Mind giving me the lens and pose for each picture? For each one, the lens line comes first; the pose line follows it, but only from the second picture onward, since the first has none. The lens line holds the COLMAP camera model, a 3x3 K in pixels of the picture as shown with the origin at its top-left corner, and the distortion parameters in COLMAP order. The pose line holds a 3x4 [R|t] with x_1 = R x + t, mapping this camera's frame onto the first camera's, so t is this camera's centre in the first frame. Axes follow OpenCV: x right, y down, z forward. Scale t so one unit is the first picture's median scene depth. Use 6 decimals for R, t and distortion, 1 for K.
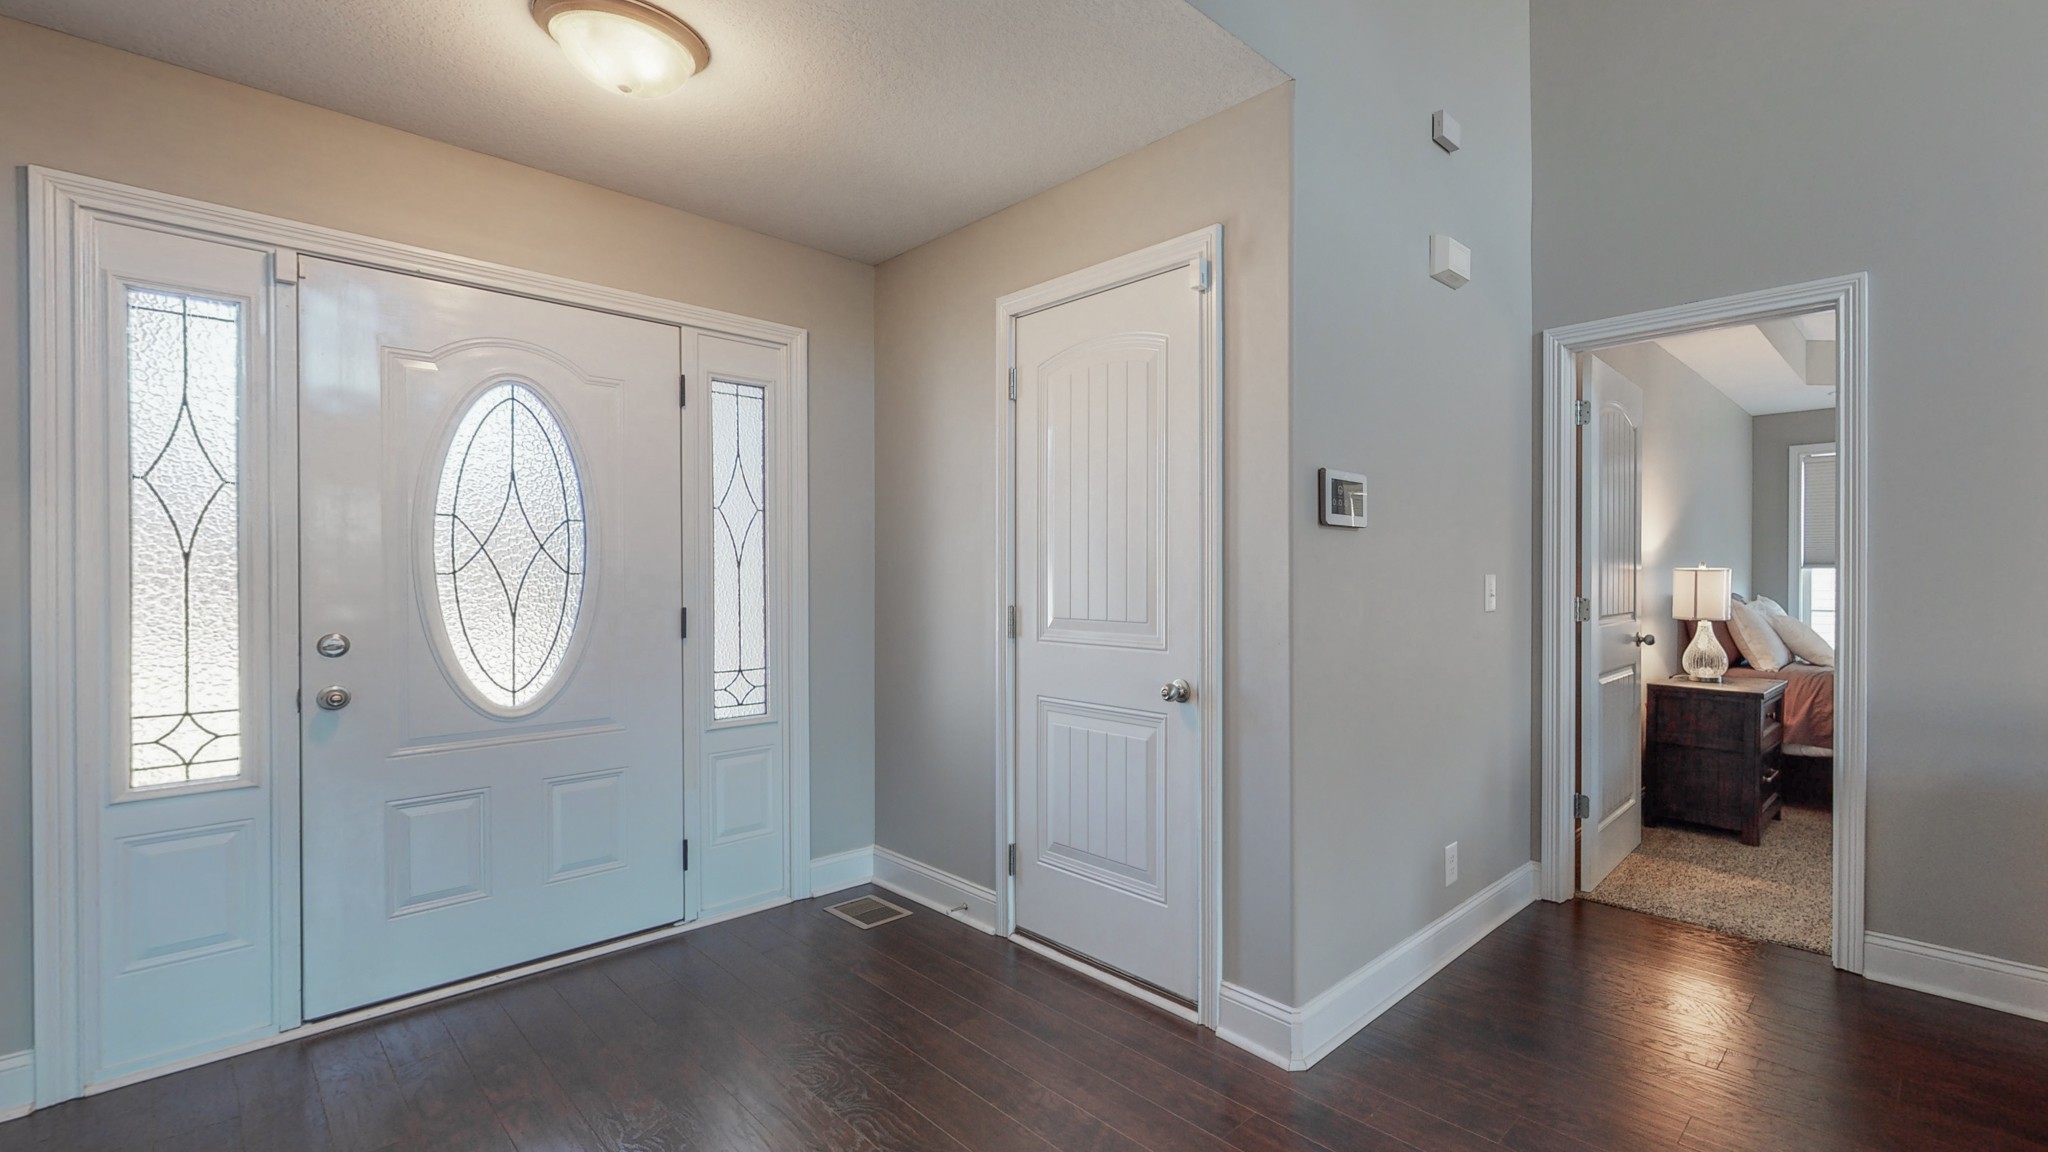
lens RADIAL K [[822.5, 0, 1136.3], [0, 822.5, 581.4], [0, 0, 1]] dist [0.001947, 0.000353]
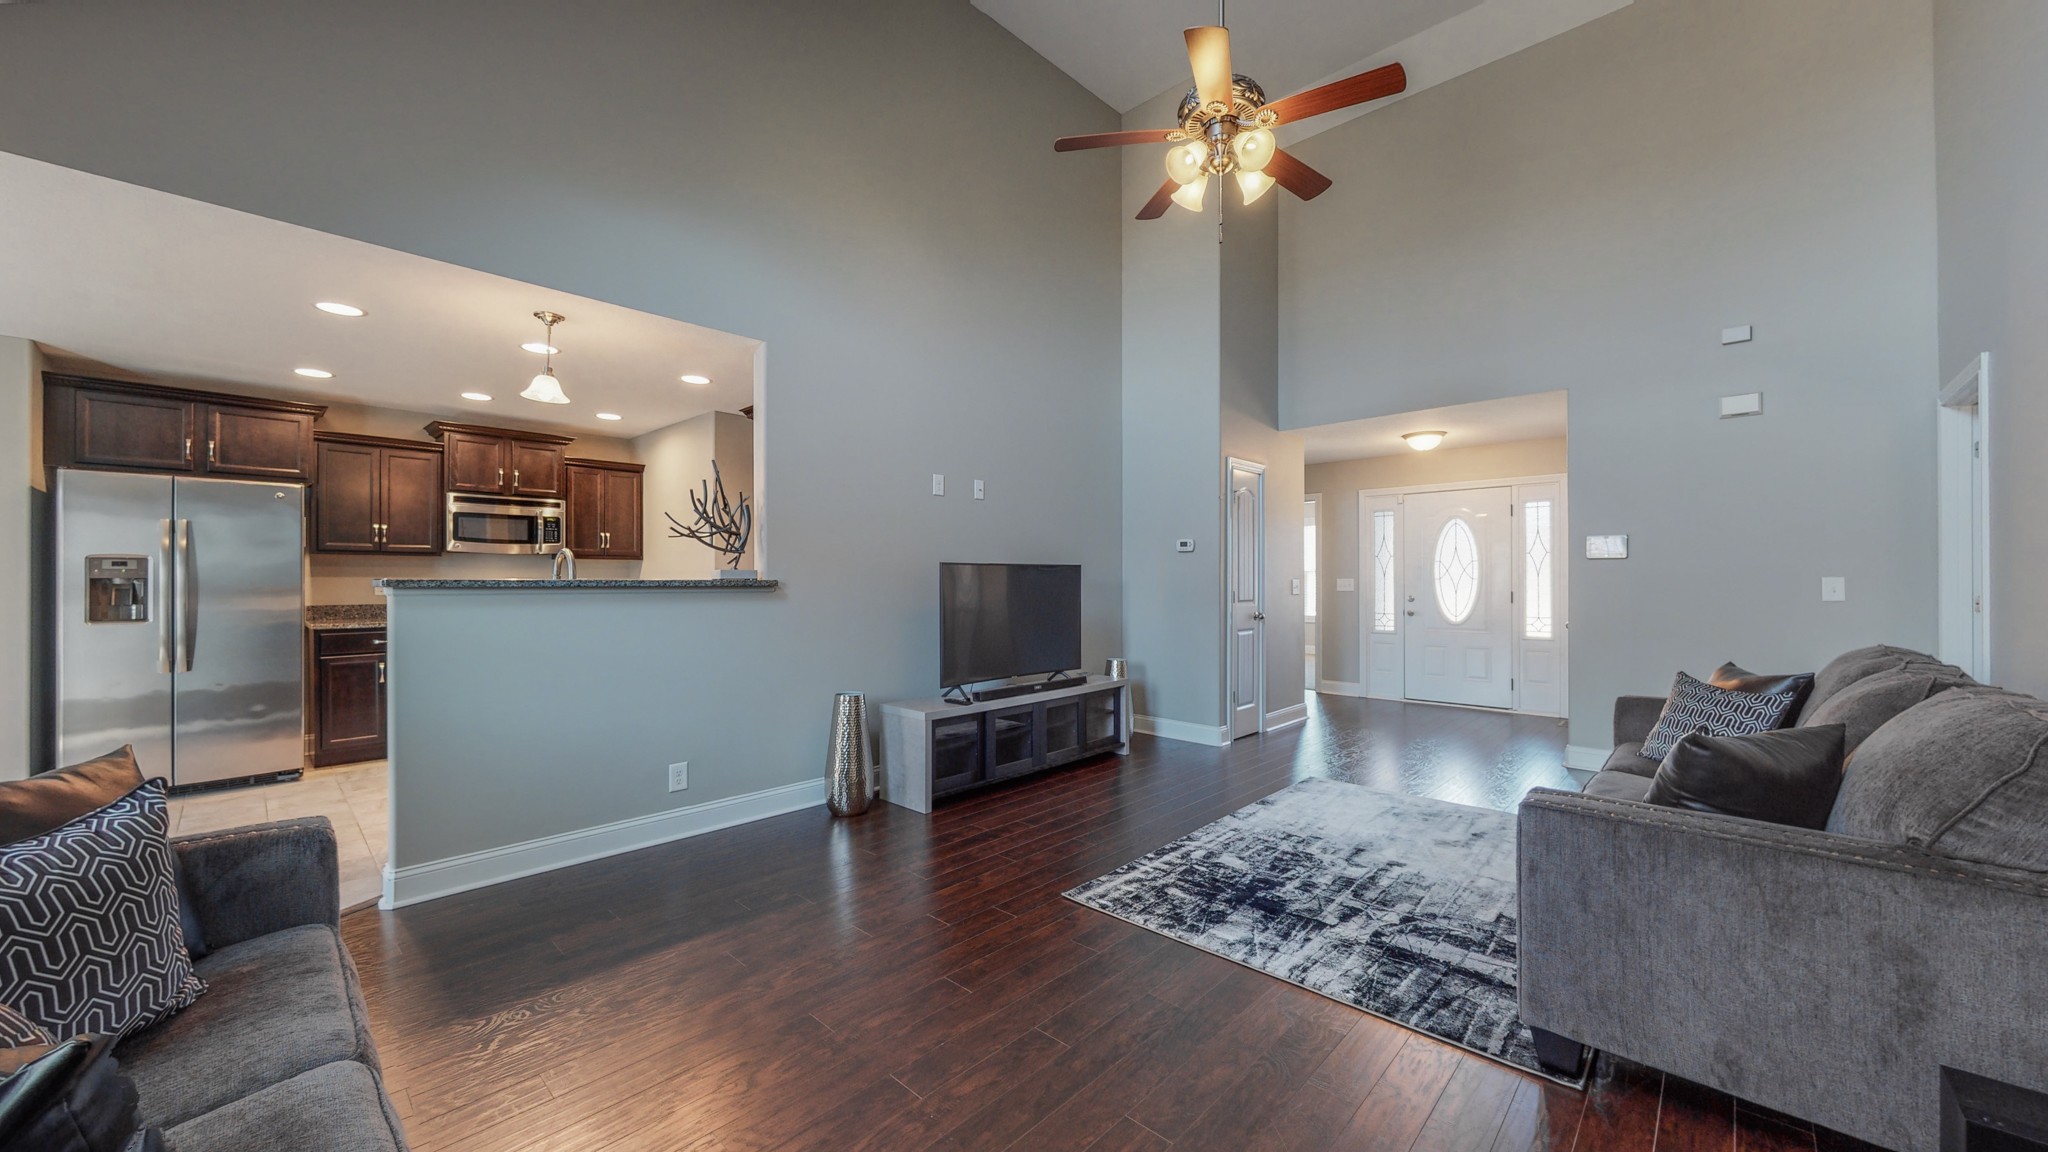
lens RADIAL K [[750.9, 0, 1022.5], [0, 750.9, 579.1], [0, 0, 1]] dist [-0.000094, -0.000039]
pose [[-0.044605, -0.003062, -0.999000, 1.797921], [-0.003571, 0.999989, -0.002906, 0.004161], [0.998998, 0.003438, -0.044615, -0.437666]]
